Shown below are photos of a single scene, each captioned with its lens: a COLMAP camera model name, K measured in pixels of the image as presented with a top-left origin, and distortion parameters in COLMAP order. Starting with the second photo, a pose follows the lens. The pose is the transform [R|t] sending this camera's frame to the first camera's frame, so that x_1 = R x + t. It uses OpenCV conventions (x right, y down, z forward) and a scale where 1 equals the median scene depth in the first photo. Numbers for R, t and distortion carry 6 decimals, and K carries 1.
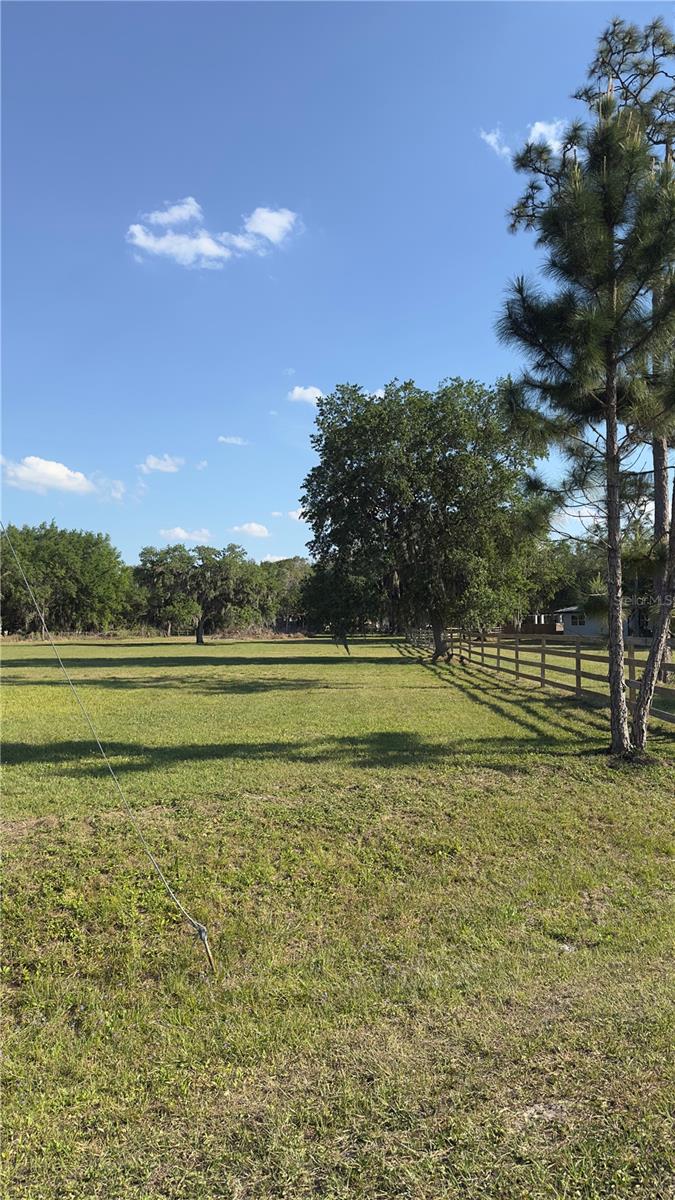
lens RADIAL K [[845.3, 0, 375.6], [0, 845.3, 615.9], [0, 0, 1]] dist [0.047173, -0.040115]
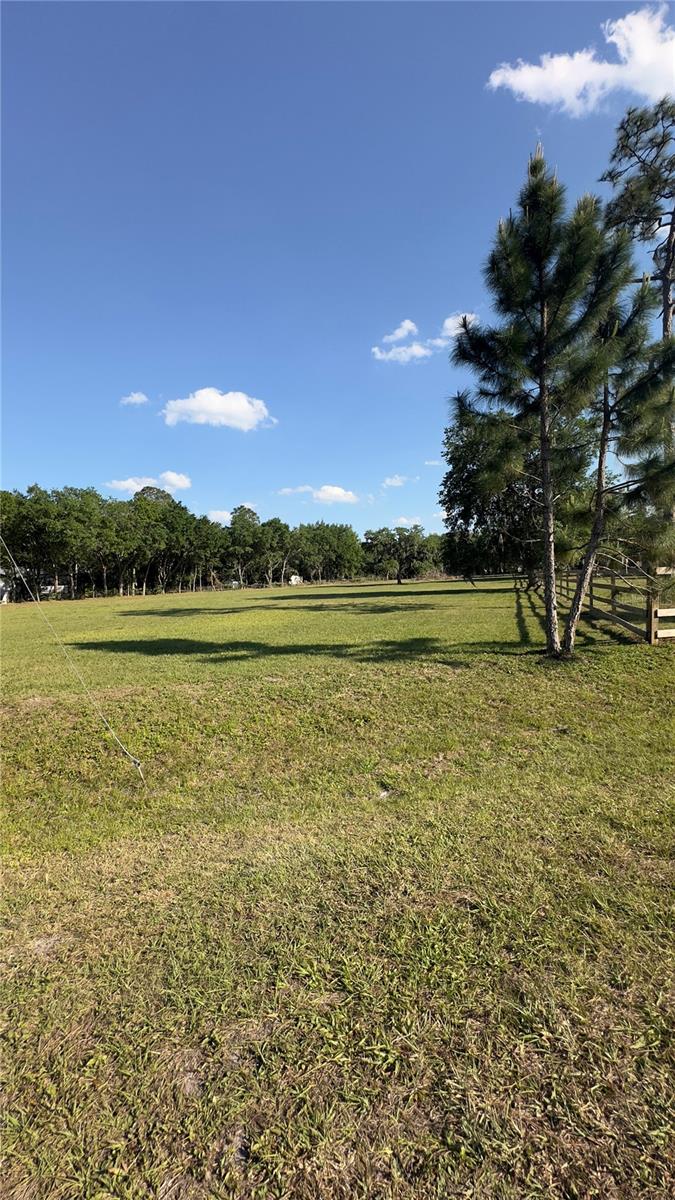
lens RADIAL K [[491.4, 0, 345.3], [0, 491.4, 604.3], [0, 0, 1]] dist [-0.001214, 0.001932]
pose [[0.936733, -0.020286, -0.349457, 0.108967], [0.046584, 0.996664, 0.067013, 0.004769], [0.346932, -0.079052, 0.934553, 0.058783]]
